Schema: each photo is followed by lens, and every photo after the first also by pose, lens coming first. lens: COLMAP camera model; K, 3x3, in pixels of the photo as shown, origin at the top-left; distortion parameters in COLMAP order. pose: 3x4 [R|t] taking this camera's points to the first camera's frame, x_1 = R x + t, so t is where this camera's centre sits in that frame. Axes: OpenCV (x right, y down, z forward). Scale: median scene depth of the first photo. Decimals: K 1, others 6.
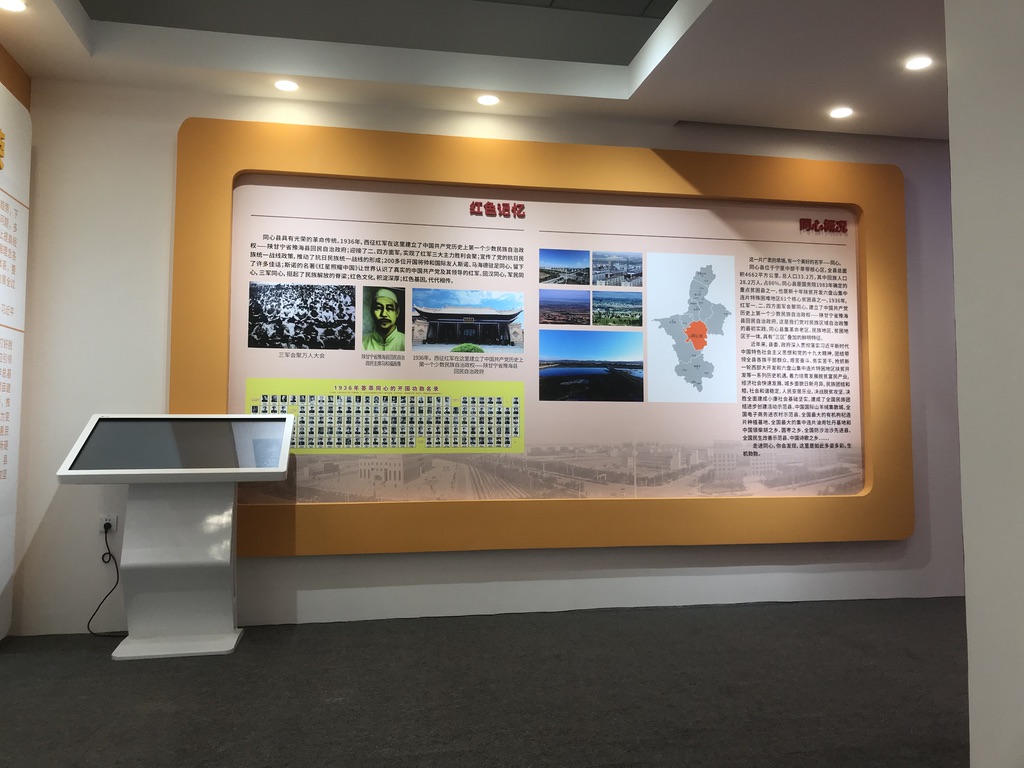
lens RADIAL K [[844.7, 0, 511.9], [0, 844.7, 384.2], [0, 0, 1]] dist [0.002946, -0.000220]
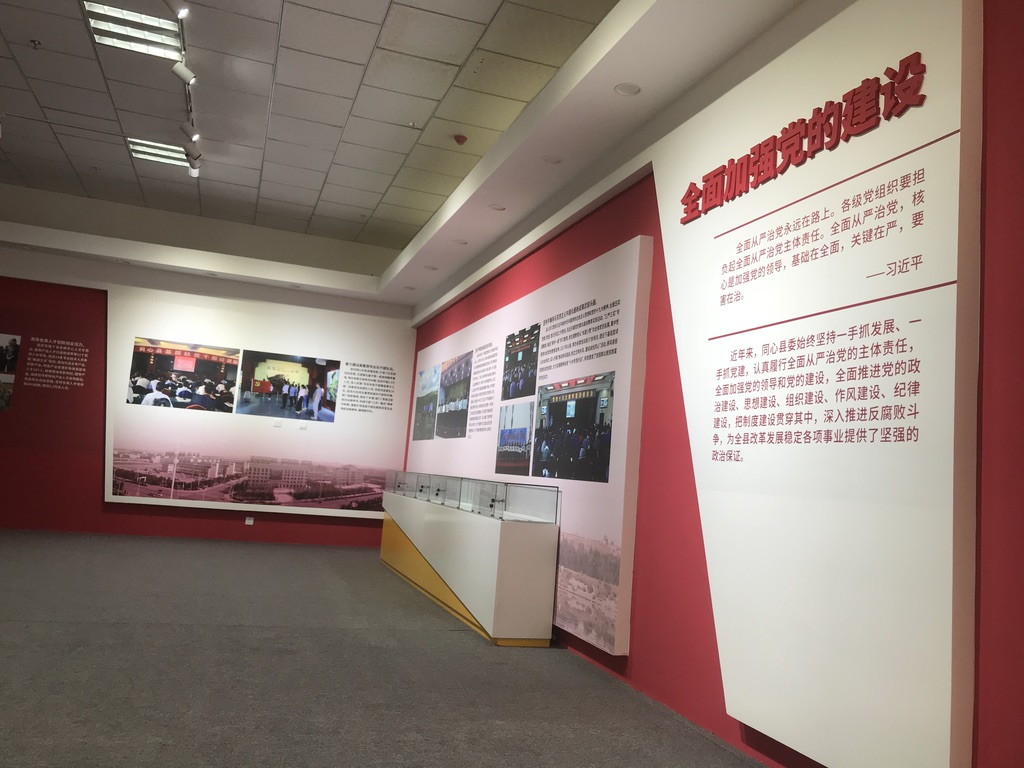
lens RADIAL K [[844.7, 0, 512.2], [0, 844.7, 383.5], [0, 0, 1]] dist [0.002946, -0.000220]
pose [[0.988573, 0.088709, 0.121875, 0.451443], [-0.084622, 0.995676, -0.038322, -0.020646], [-0.124747, 0.027571, 0.991805, -0.229048]]
